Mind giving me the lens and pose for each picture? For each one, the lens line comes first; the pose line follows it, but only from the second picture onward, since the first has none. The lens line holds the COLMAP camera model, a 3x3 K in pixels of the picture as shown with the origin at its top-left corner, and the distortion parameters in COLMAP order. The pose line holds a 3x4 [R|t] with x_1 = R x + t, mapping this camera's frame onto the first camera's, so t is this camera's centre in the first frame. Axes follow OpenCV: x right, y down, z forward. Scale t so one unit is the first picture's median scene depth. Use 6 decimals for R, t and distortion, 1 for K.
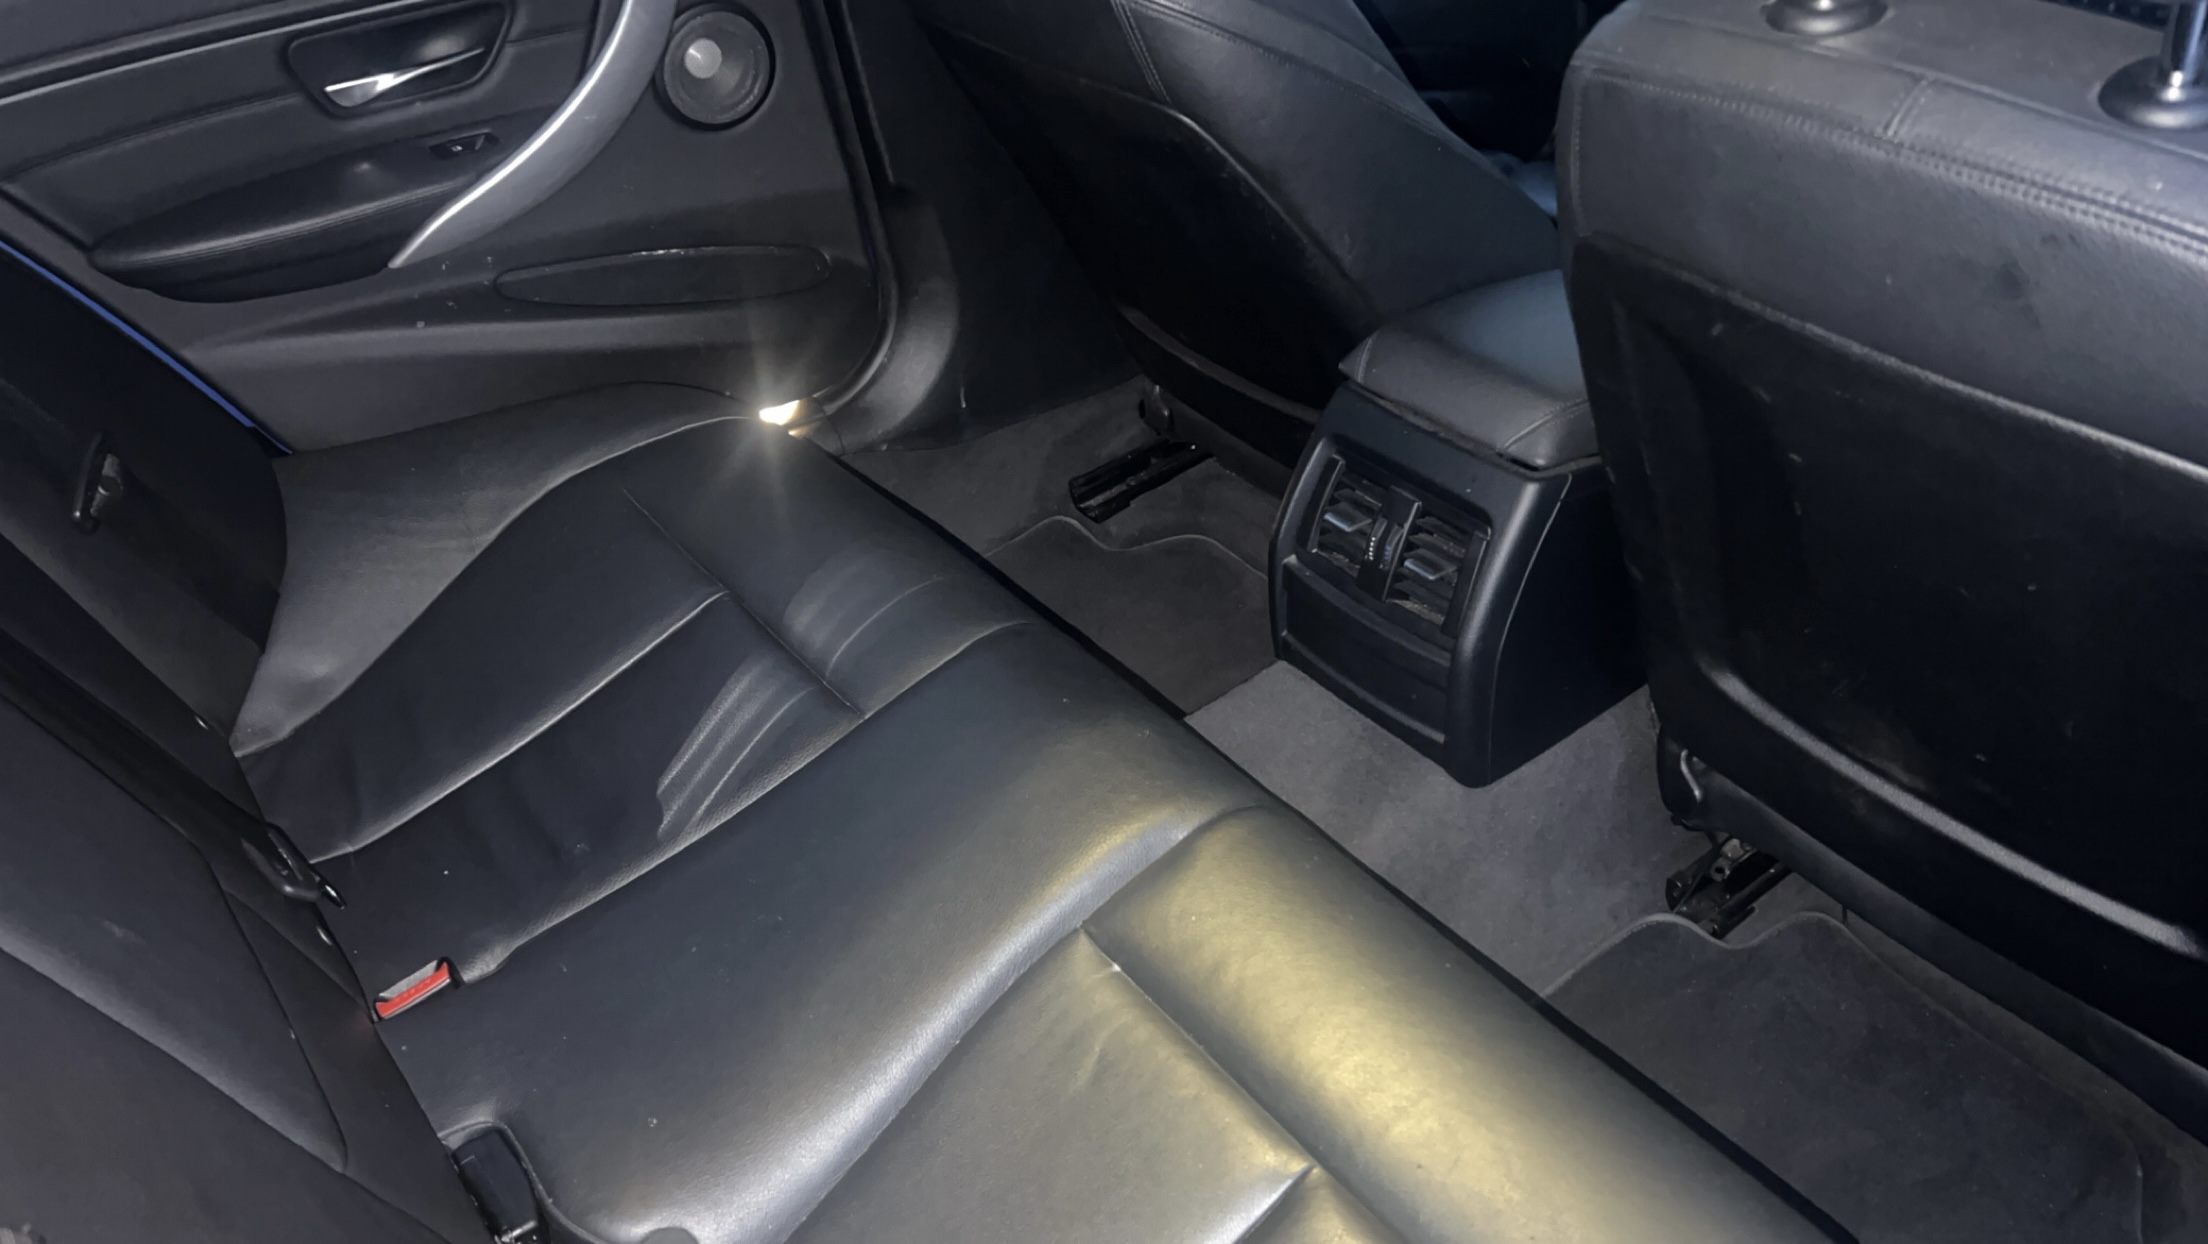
lens RADIAL K [[1787.7, 0, 1104.0], [0, 1787.7, 622.0], [0, 0, 1]] dist [0.009108, -0.034685]
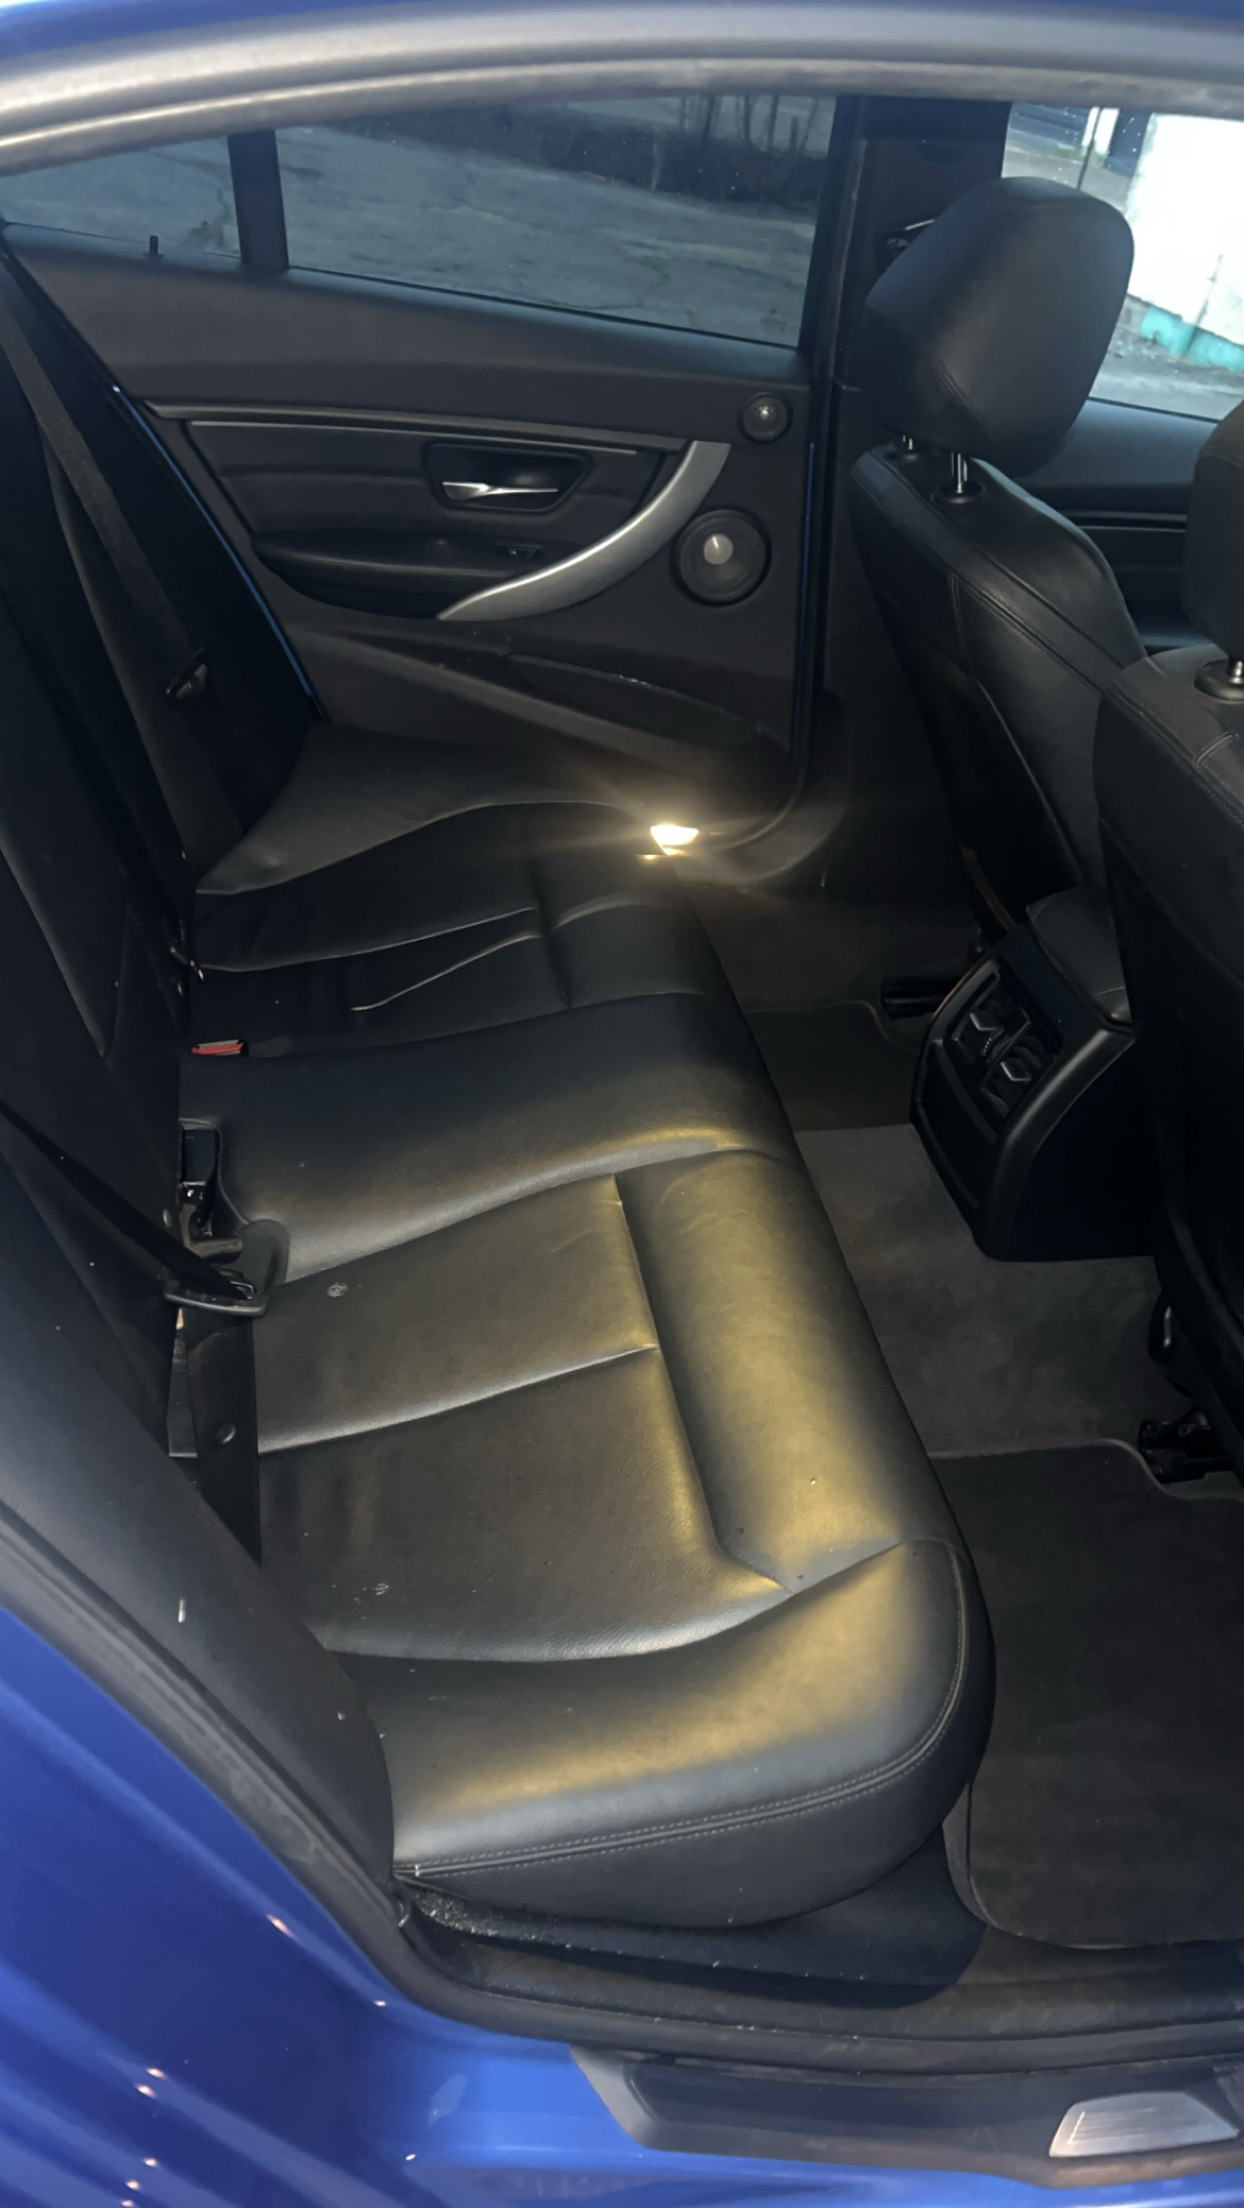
lens RADIAL K [[1795.4, 0, 575.0], [0, 1795.4, 1106.2], [0, 0, 1]] dist [0.087400, -0.217251]
pose [[0.870096, 0.384943, -0.307819, 0.279783], [-0.398964, 0.916775, 0.018743, 0.081798], [0.289416, 0.106501, 0.951260, -0.264945]]
